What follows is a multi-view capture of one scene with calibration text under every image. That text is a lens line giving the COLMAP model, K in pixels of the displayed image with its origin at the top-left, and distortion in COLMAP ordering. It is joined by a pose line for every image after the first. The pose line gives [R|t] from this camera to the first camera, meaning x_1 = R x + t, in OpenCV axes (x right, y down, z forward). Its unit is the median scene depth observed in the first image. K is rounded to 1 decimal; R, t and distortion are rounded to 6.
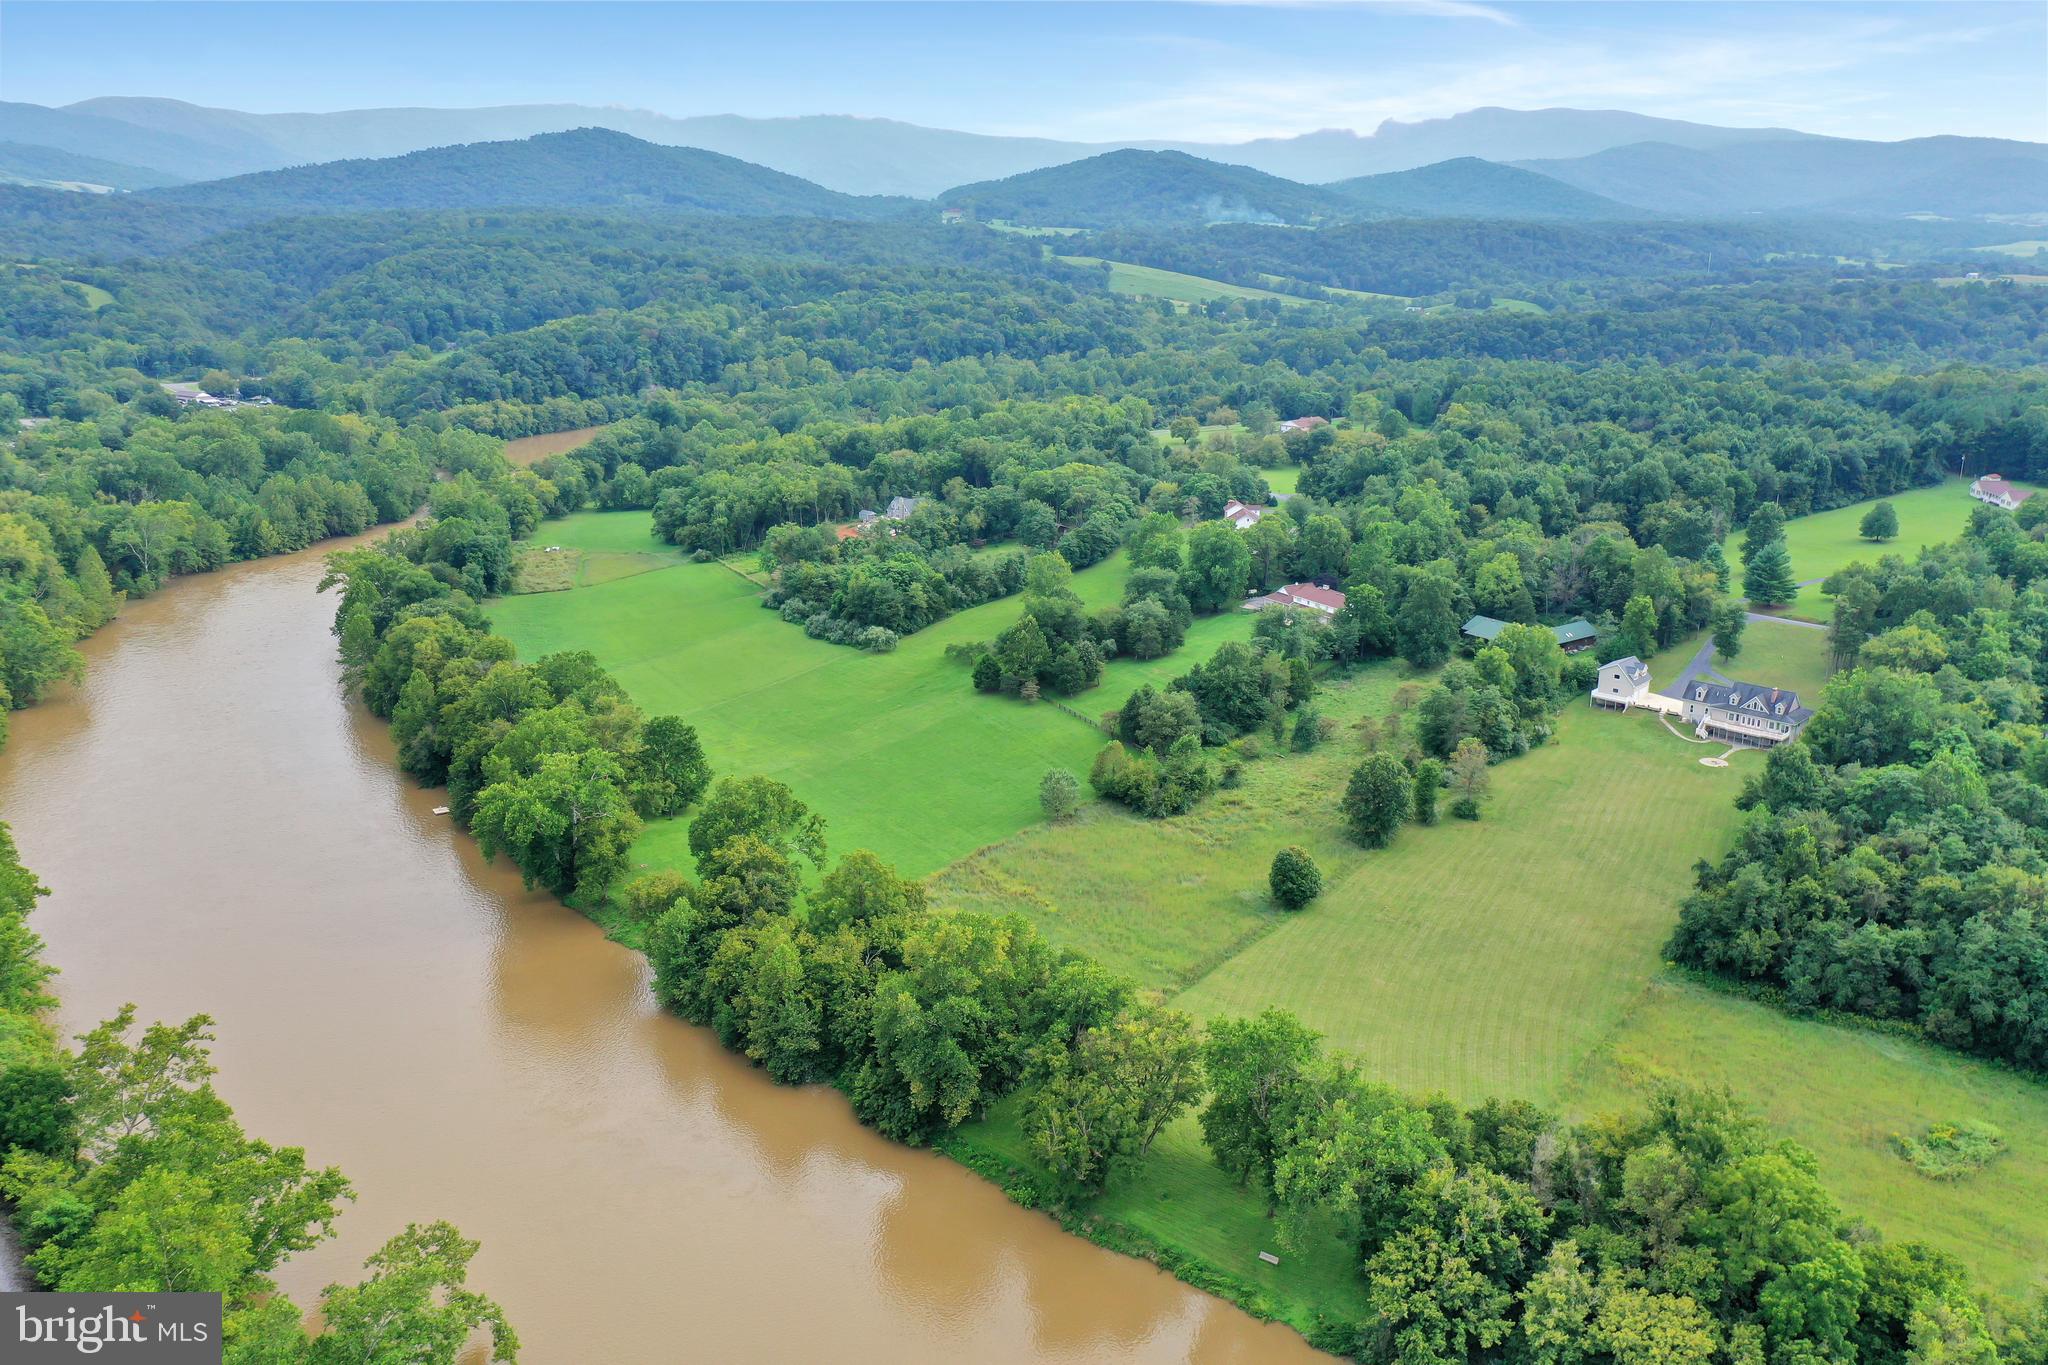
lens RADIAL K [[1620.5, 0, 1008.9], [0, 1620.5, 677.3], [0, 0, 1]] dist [-0.002614, -0.008077]
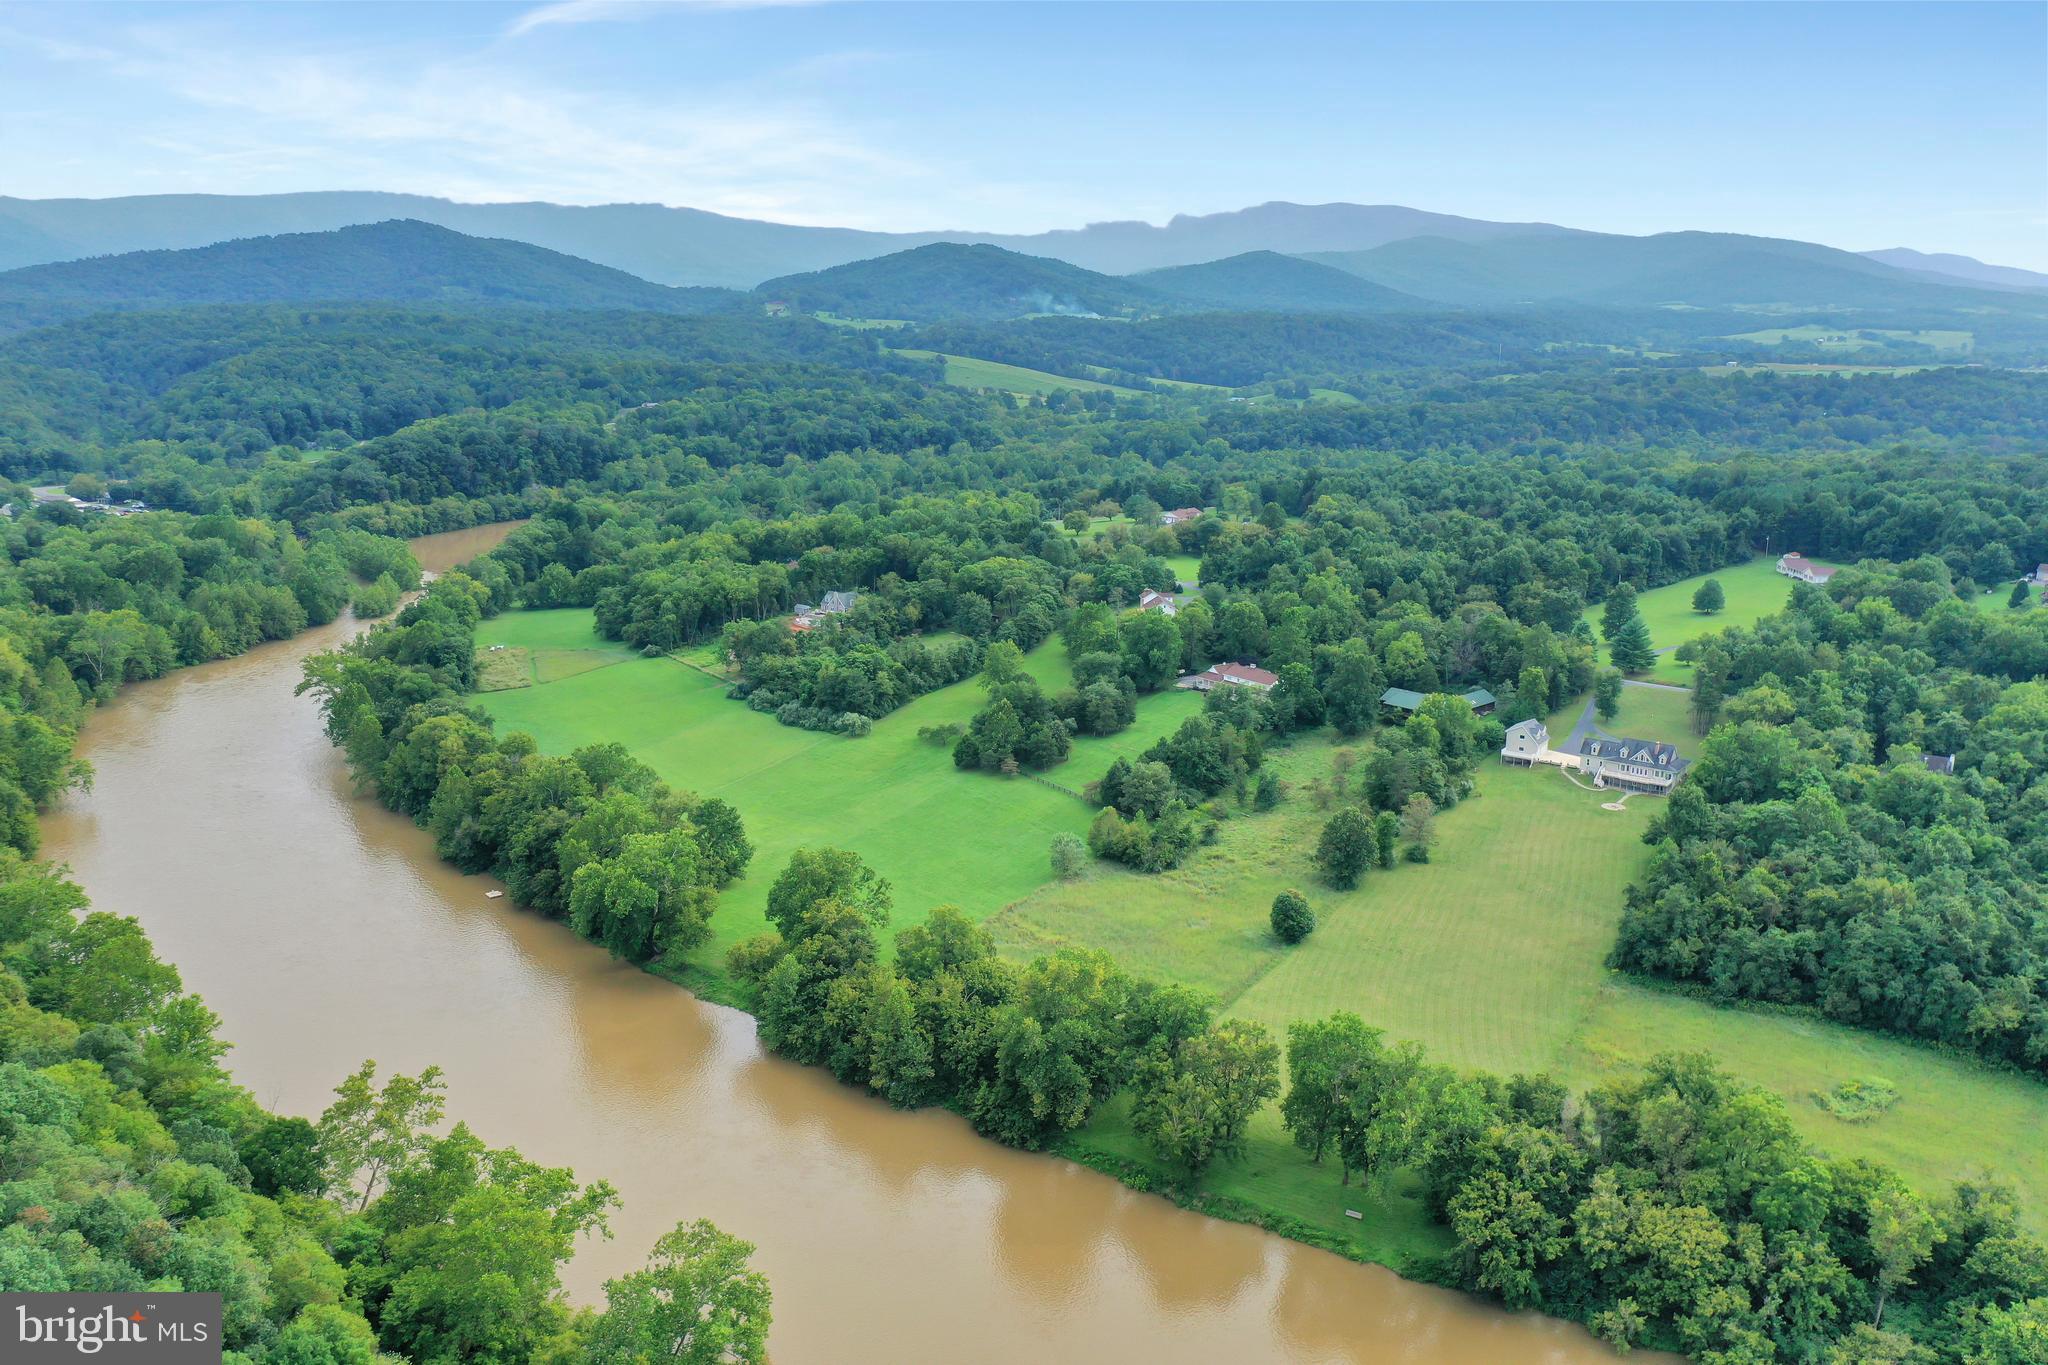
lens RADIAL K [[1622.9, 0, 1011.8], [0, 1622.9, 682.3], [0, 0, 1]] dist [-0.004822, 0.002596]
pose [[0.992700, -0.026872, 0.117576, -0.121381], [0.032425, 0.998435, -0.045572, 0.001629], [-0.116168, 0.049052, 0.992018, -0.110792]]
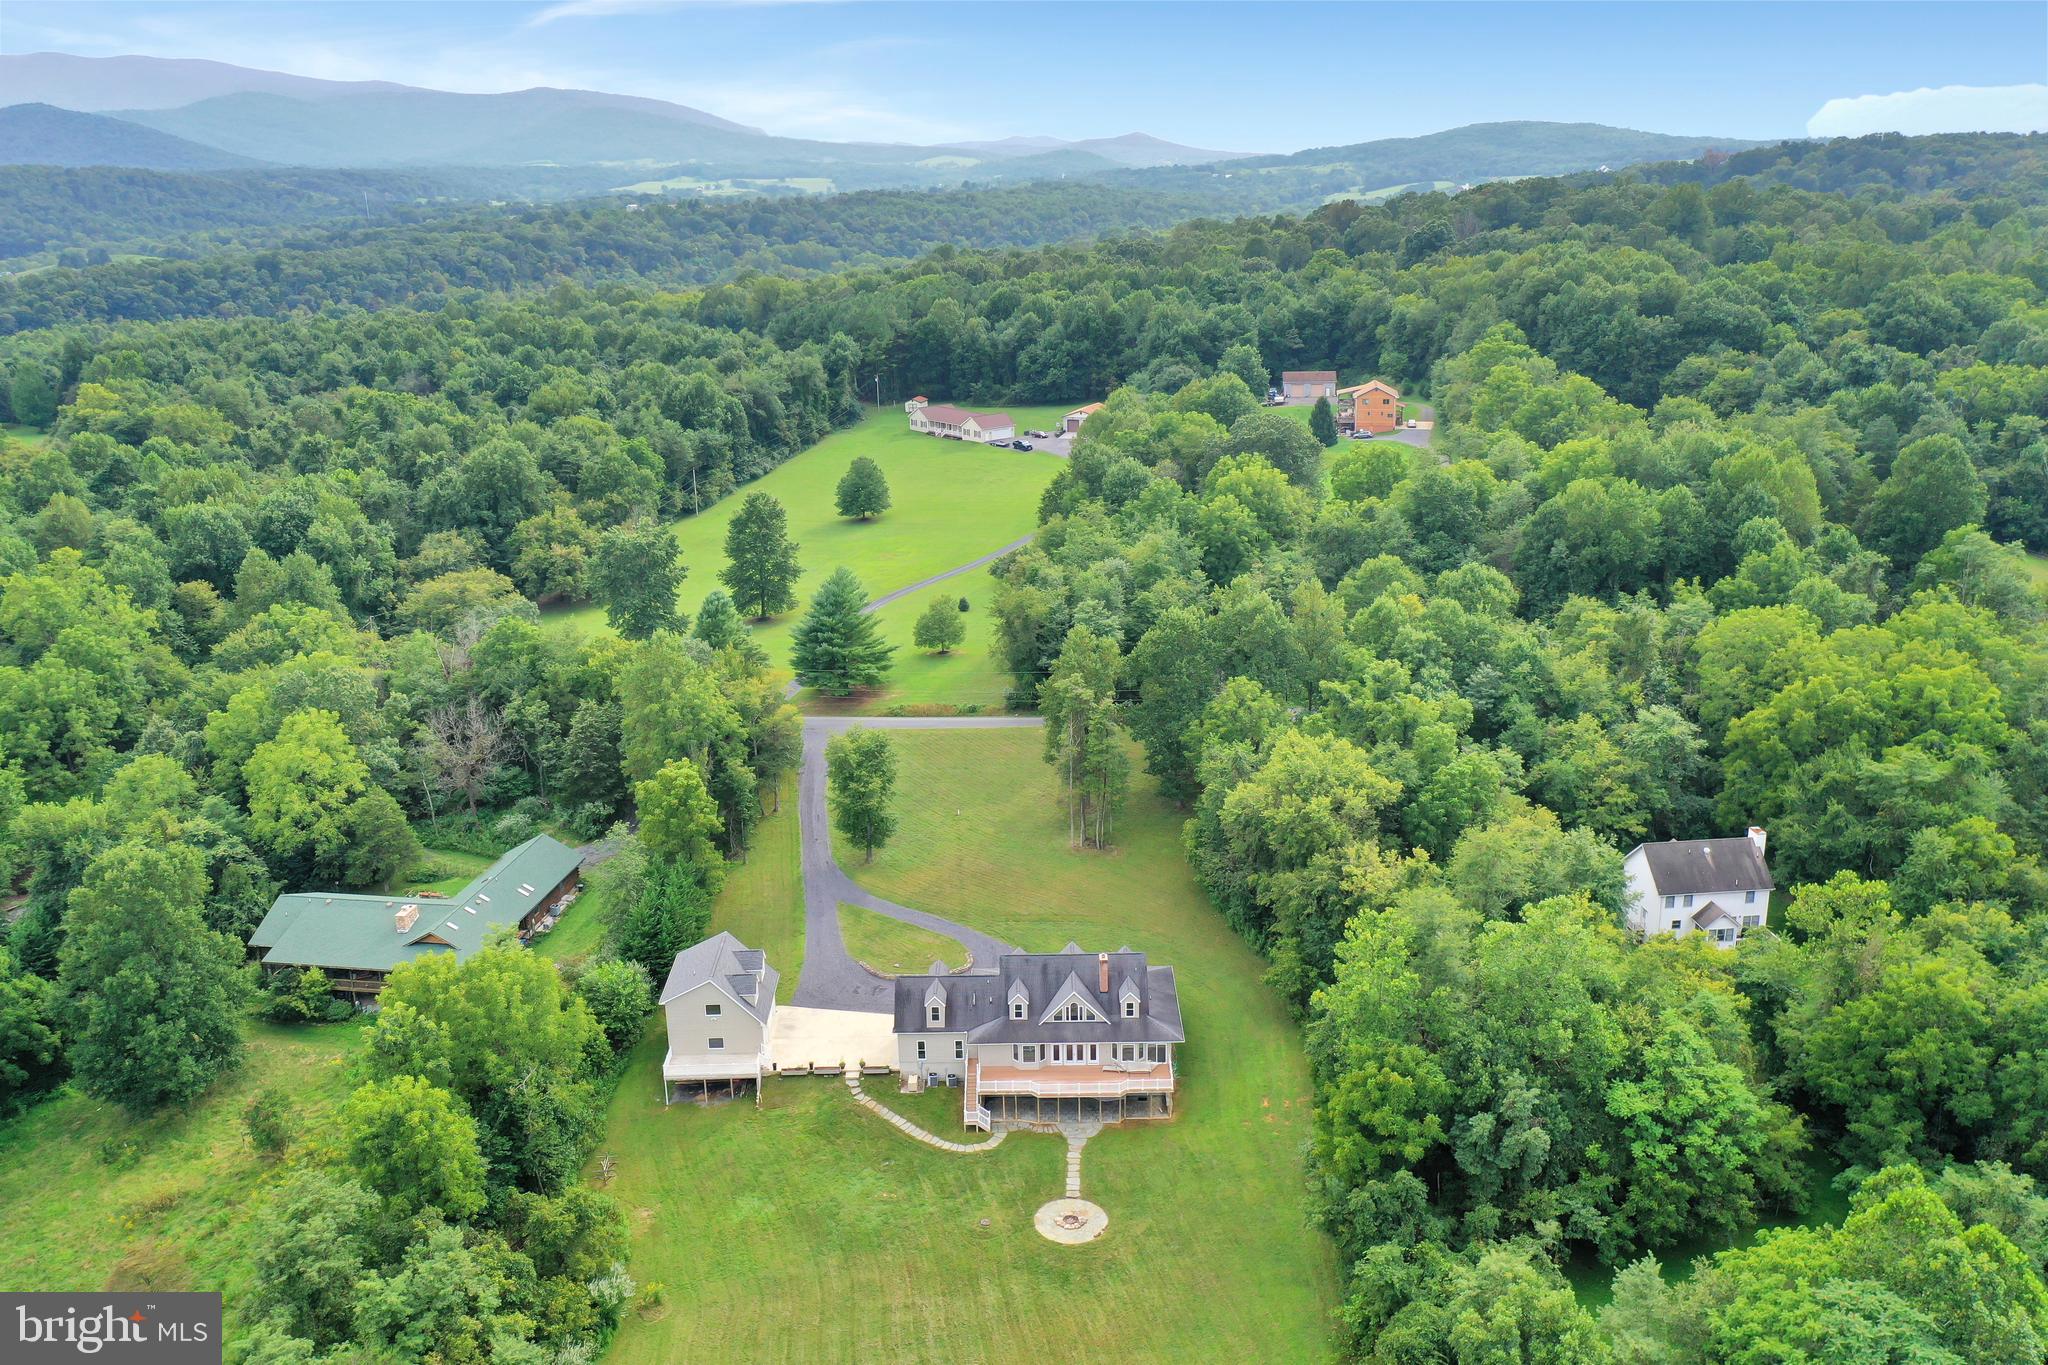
lens RADIAL K [[1663.5, 0, 1019.3], [0, 1663.5, 677.0], [0, 0, 1]] dist [0.004815, -0.002000]
pose [[0.715678, -0.224140, 0.661488, 0.179763], [0.215547, 0.971757, 0.096067, -0.098759], [-0.664338, 0.073828, 0.743777, 0.640119]]
